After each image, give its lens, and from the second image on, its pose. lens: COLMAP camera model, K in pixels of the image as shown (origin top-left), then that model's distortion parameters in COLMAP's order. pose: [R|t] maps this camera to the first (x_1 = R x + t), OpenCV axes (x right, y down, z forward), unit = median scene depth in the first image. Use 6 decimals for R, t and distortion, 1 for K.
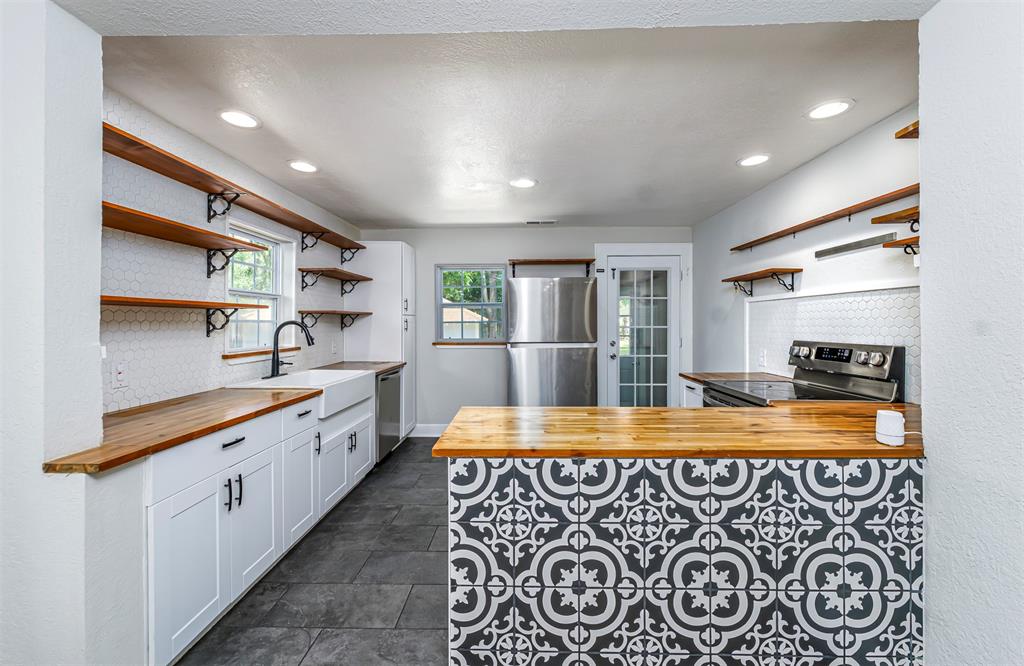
lens RADIAL K [[432.5, 0, 512.8], [0, 432.5, 324.2], [0, 0, 1]] dist [-0.001512, -0.000065]
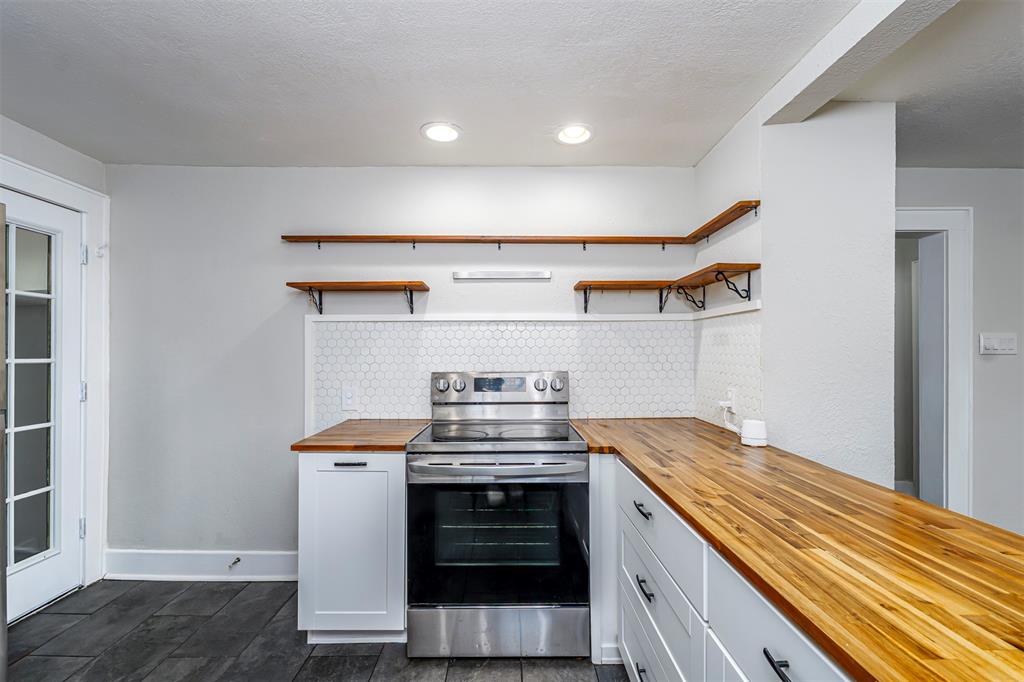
lens RADIAL K [[422.7, 0, 514.0], [0, 422.7, 357.3], [0, 0, 1]] dist [-0.000592, 0.000171]
pose [[-0.042571, -0.009671, 0.999047, -0.127224], [0.004240, 0.999942, 0.009861, 0.000599], [-0.999084, 0.004656, -0.042528, 0.637297]]
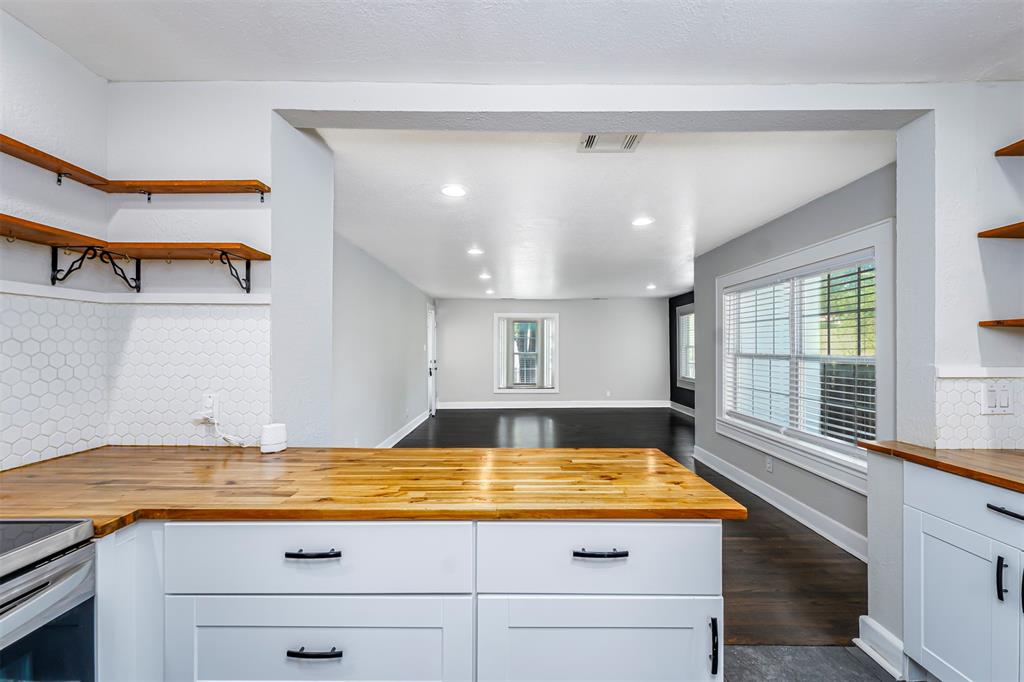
lens RADIAL K [[422.7, 0, 511.1], [0, 422.7, 348.9], [0, 0, 1]] dist [-0.000592, 0.000171]
pose [[-0.999707, 0.001752, -0.024140, 0.078272], [0.001694, 0.999996, 0.002406, -0.001133], [0.024144, 0.002365, -0.999706, 0.778238]]
